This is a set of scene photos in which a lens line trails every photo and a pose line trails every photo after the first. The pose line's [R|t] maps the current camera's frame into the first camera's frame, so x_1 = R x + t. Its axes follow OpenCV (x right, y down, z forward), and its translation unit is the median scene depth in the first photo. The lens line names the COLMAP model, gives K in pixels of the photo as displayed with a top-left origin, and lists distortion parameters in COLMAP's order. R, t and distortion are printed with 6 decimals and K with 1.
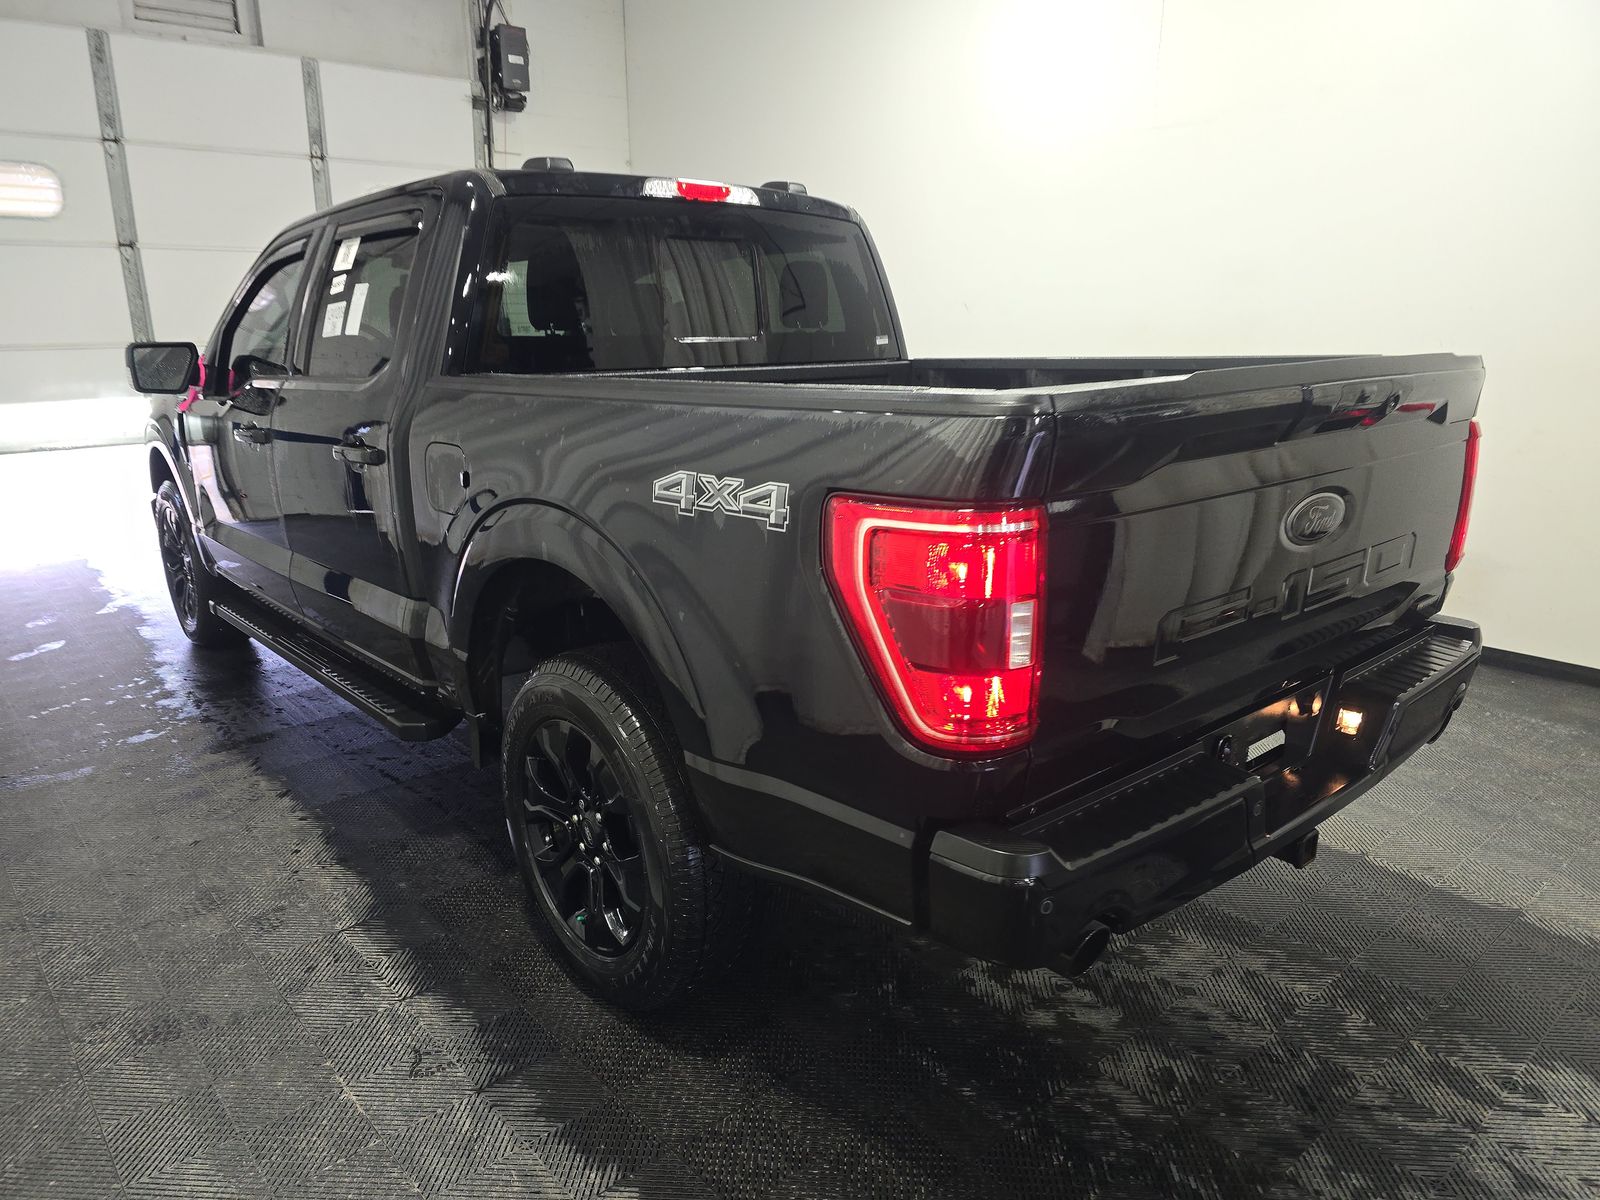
lens RADIAL K [[1096.3, 0, 800.0], [0, 1096.3, 600.0], [0, 0, 1]] dist [0.006809, 0.000889]
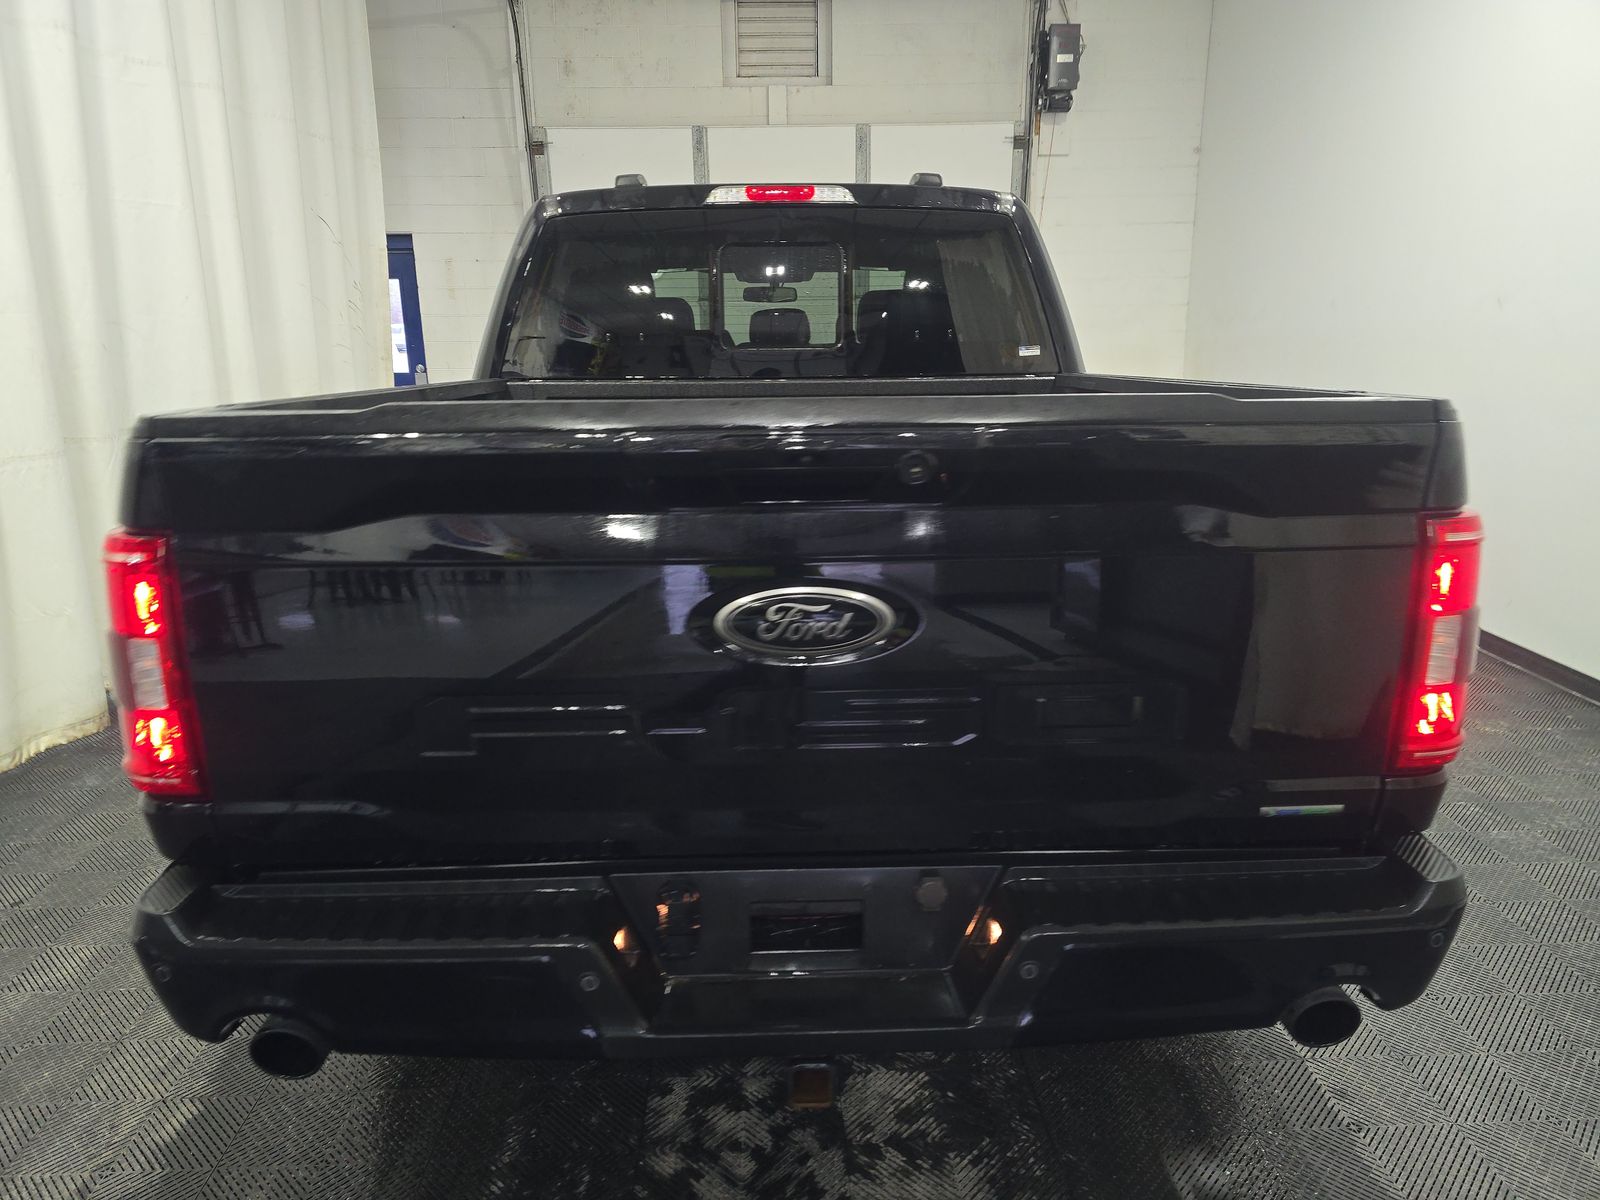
lens RADIAL K [[1072.1, 0, 800.0], [0, 1072.1, 600.0], [0, 0, 1]] dist [0.004265, -0.001858]
pose [[0.773271, 0.153252, -0.615277, 0.531449], [-0.149649, 0.987050, 0.057776, -0.077855], [0.616163, 0.047399, 0.786191, 0.284751]]
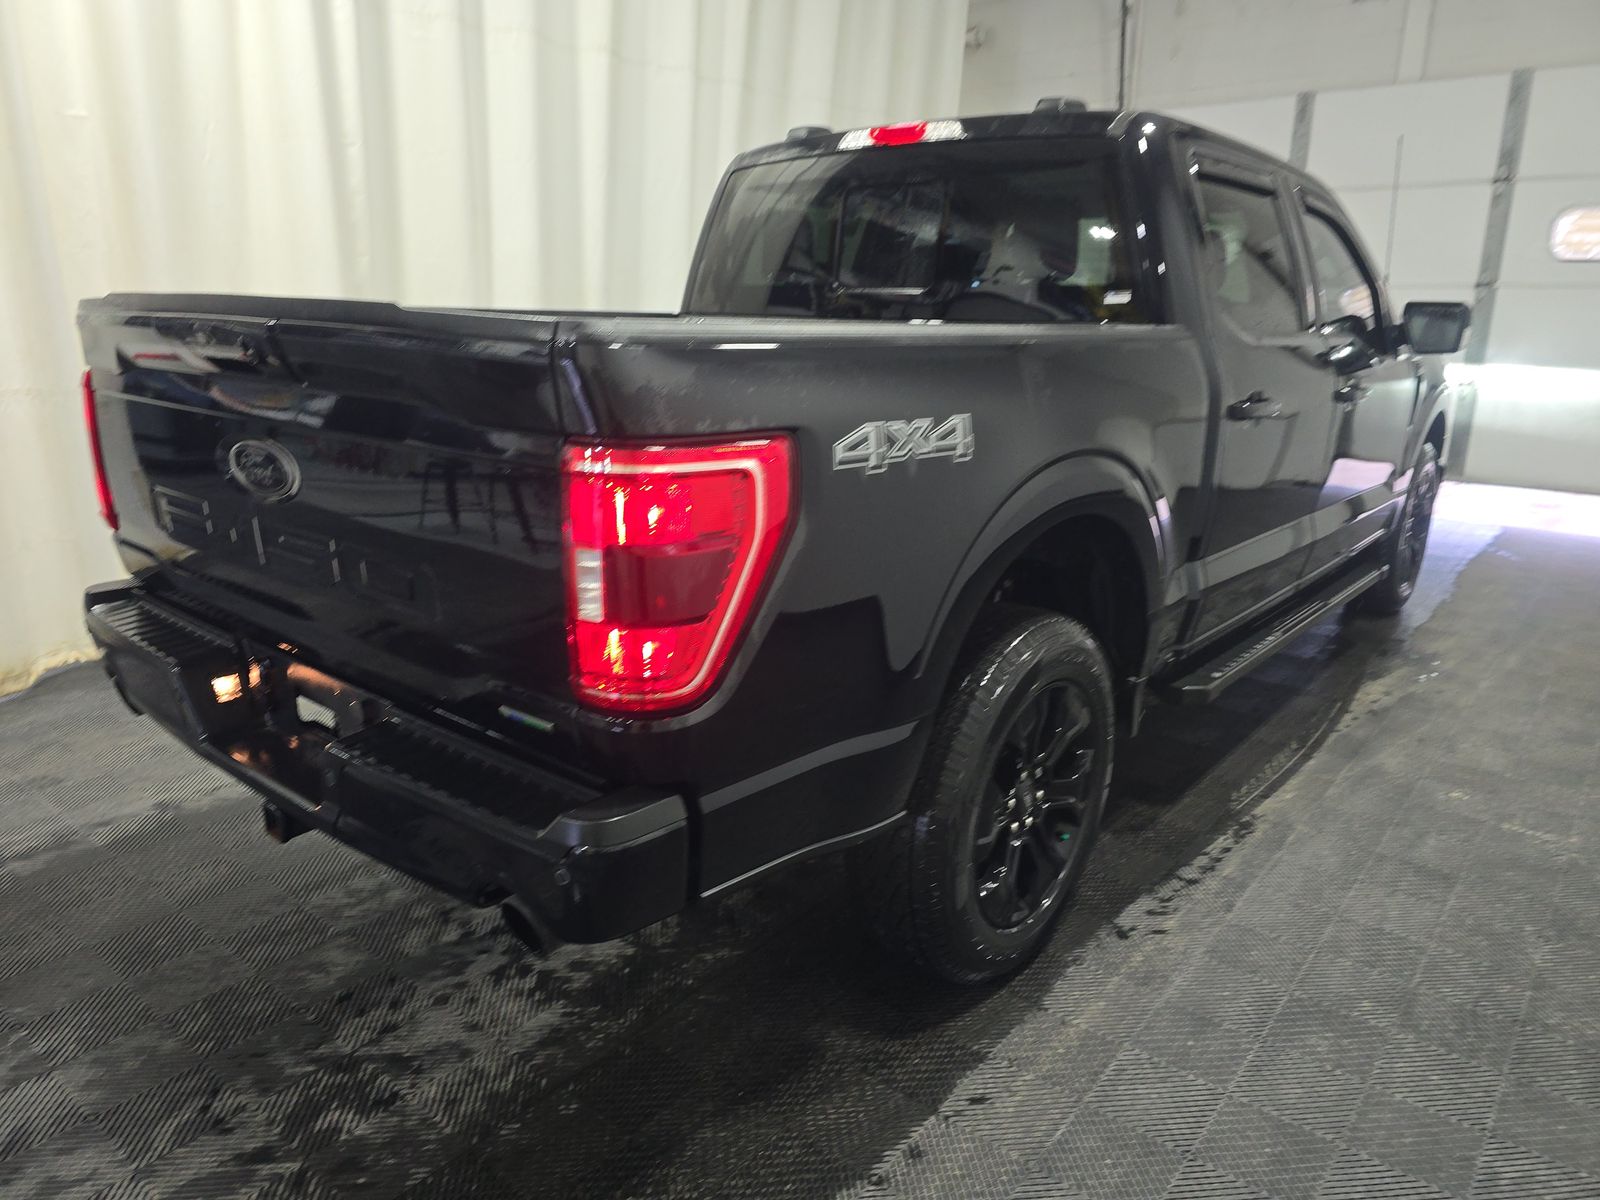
lens RADIAL K [[1096.3, 0, 800.0], [0, 1096.3, 600.0], [0, 0, 1]] dist [0.006809, 0.000889]
pose [[0.153931, 0.272604, -0.949733, 0.882783], [-0.247521, 0.941180, 0.230031, -0.182784], [0.956577, 0.199670, 0.212352, 0.766375]]
